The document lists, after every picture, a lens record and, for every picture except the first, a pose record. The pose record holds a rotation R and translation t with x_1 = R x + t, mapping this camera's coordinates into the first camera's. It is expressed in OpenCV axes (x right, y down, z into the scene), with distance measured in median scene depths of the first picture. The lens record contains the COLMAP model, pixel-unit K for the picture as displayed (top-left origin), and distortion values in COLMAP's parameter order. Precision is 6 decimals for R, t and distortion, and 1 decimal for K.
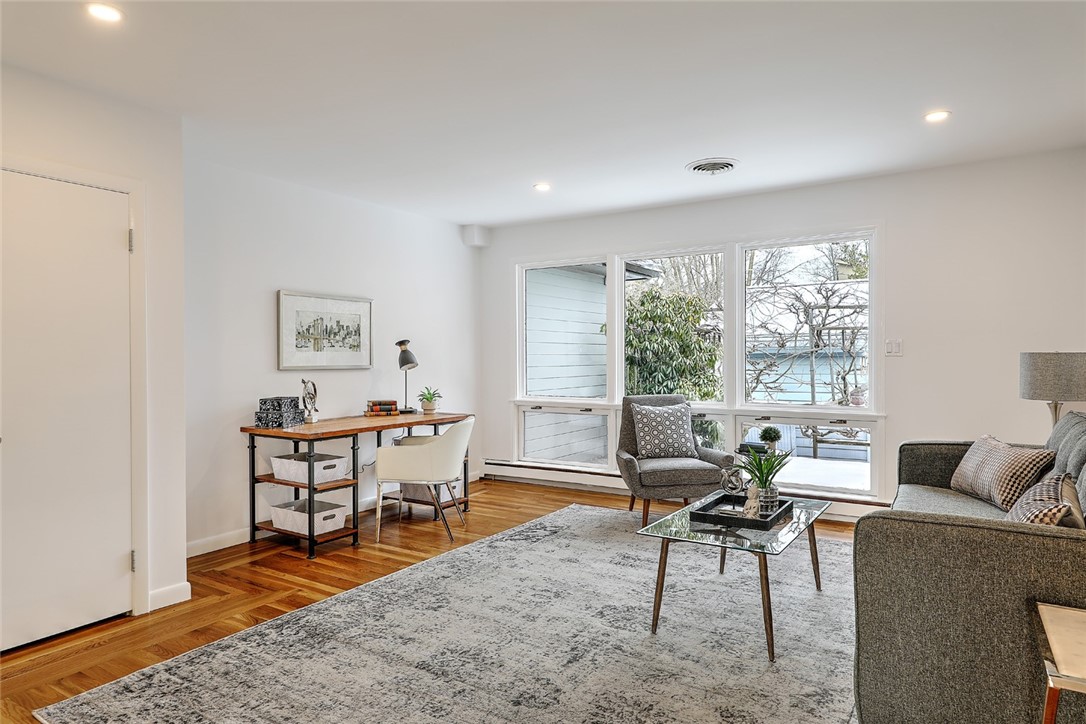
lens RADIAL K [[666.8, 0, 539.5], [0, 666.8, 361.7], [0, 0, 1]] dist [0.009635, 0.000389]
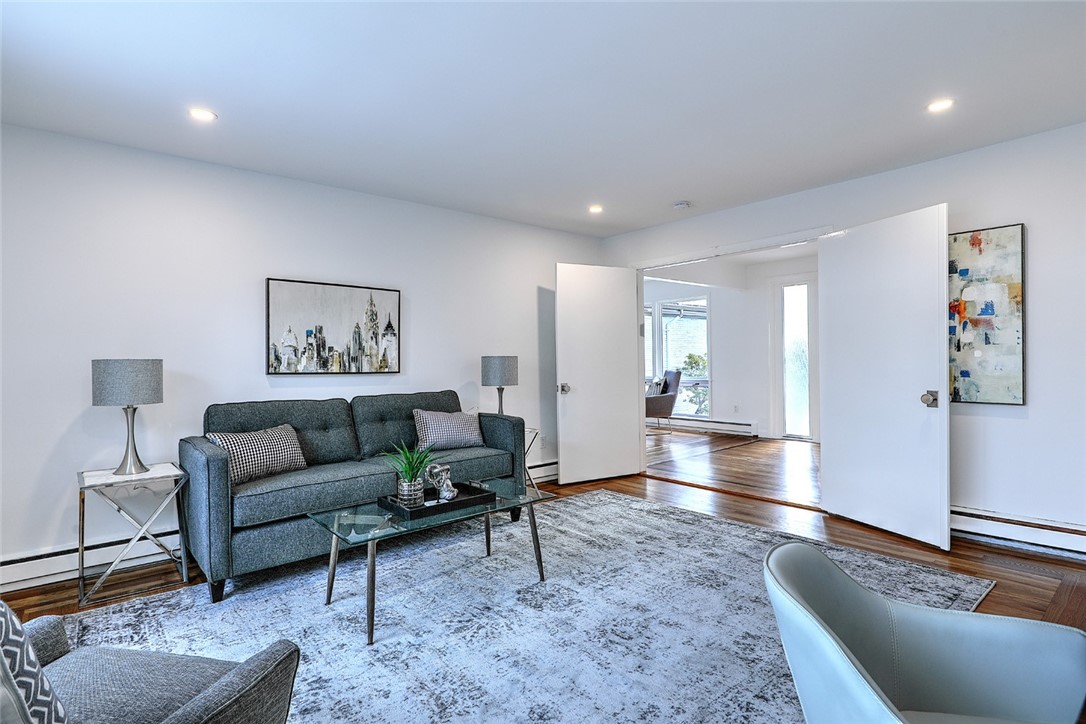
lens RADIAL K [[537.8, 0, 542.3], [0, 537.8, 356.6], [0, 0, 1]] dist [-0.003670, -0.000005]
pose [[-0.957464, 0.023993, 0.287553, -0.078294], [0.024682, 0.999695, -0.001229, -0.000898], [-0.287494, 0.005920, -0.957764, 1.259886]]
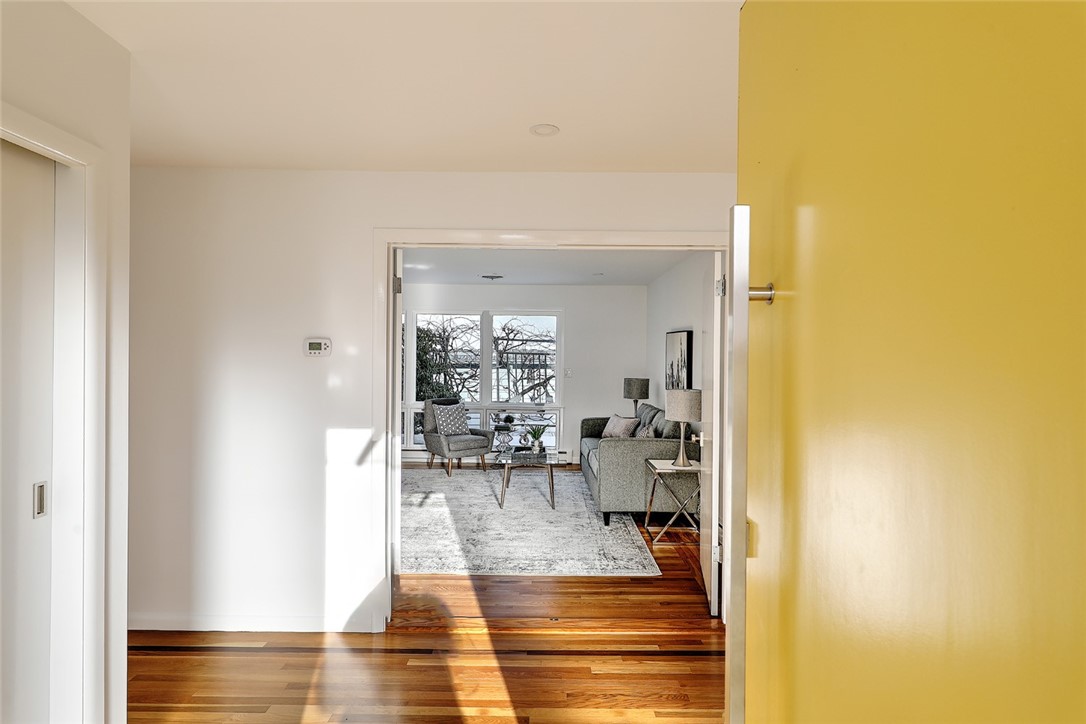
lens RADIAL K [[627.0, 0, 542.8], [0, 627.0, 359.9], [0, 0, 1]] dist [-0.000199, 0.000641]
pose [[0.837823, 0.014009, 0.545762, -0.555160], [-0.014634, 0.999888, -0.003200, -0.052981], [-0.545746, -0.005305, 0.837934, -0.528096]]
